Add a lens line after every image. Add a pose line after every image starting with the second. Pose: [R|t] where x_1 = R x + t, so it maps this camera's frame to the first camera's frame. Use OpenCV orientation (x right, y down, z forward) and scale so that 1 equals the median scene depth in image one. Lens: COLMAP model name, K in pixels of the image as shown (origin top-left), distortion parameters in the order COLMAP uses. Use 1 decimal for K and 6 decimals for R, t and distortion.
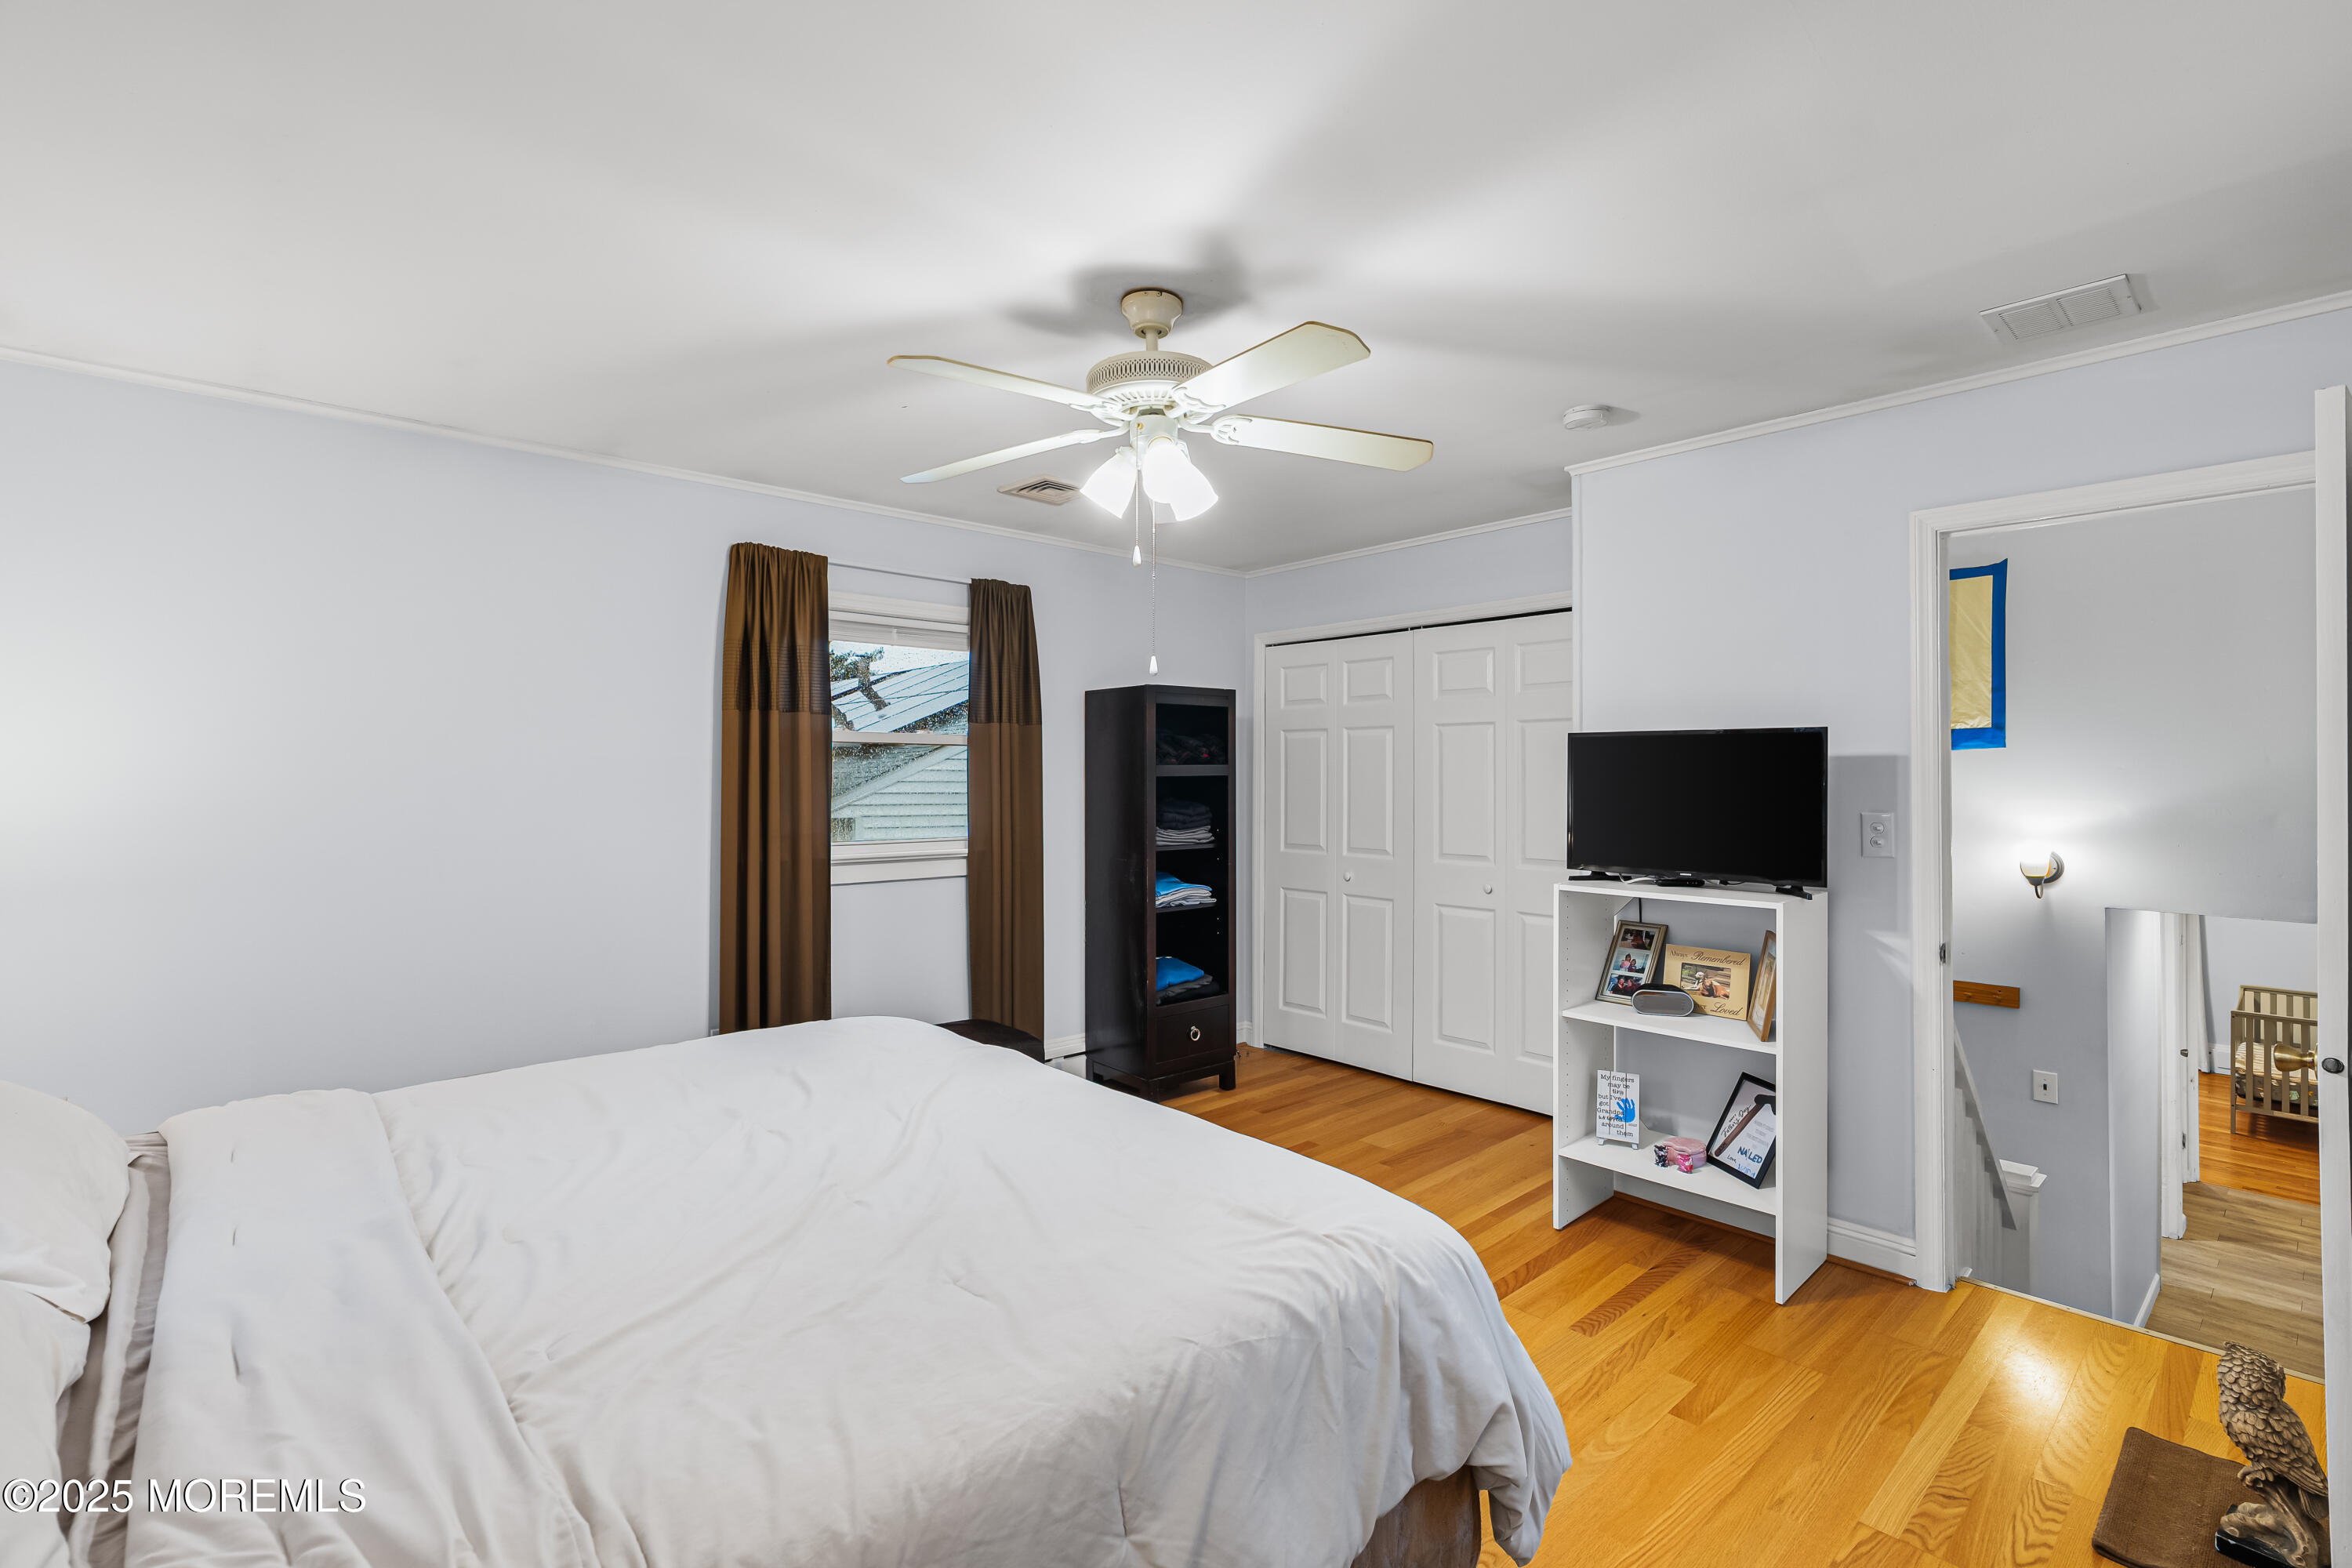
lens RADIAL K [[1062.6, 0, 1191.4], [0, 1062.6, 781.7], [0, 0, 1]] dist [-0.008608, 0.002442]
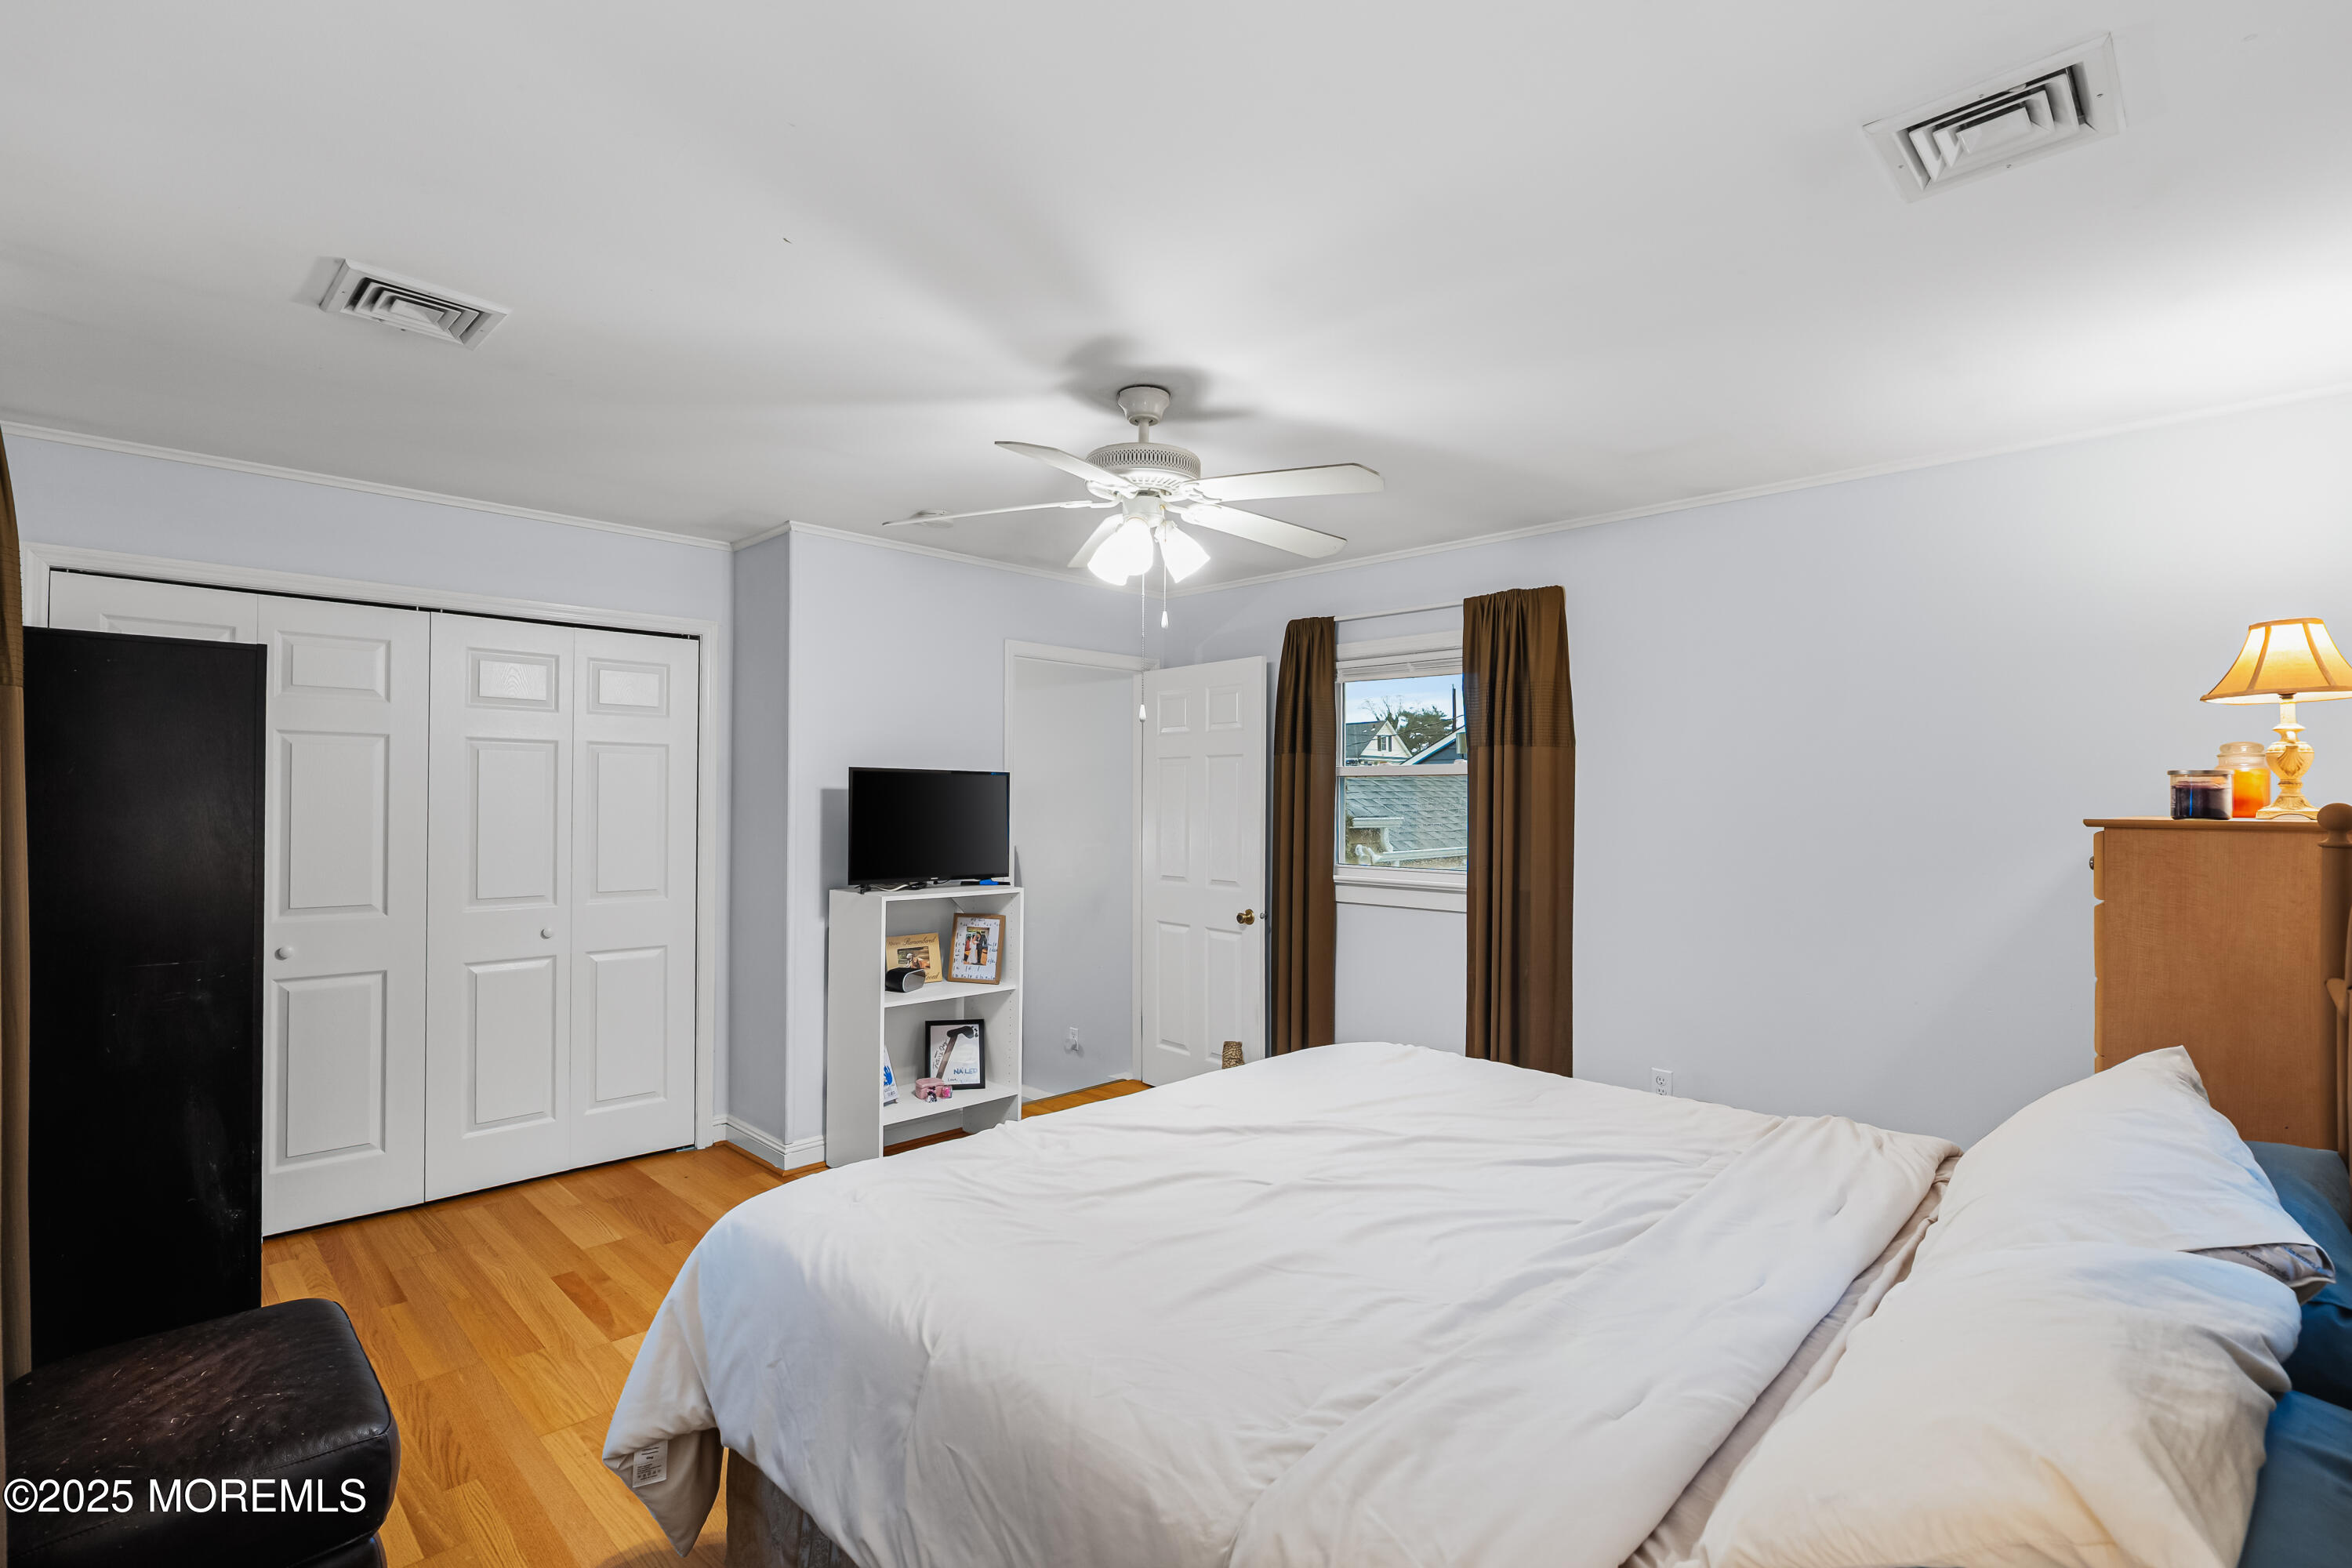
lens RADIAL K [[1062.6, 0, 1187.3], [0, 1062.6, 791.9], [0, 0, 1]] dist [-0.008608, 0.002442]
pose [[-0.037862, 0.011400, 0.999218, -0.796035], [0.003194, 0.999931, -0.011287, -0.003810], [-0.999278, 0.002764, -0.037896, 0.665458]]
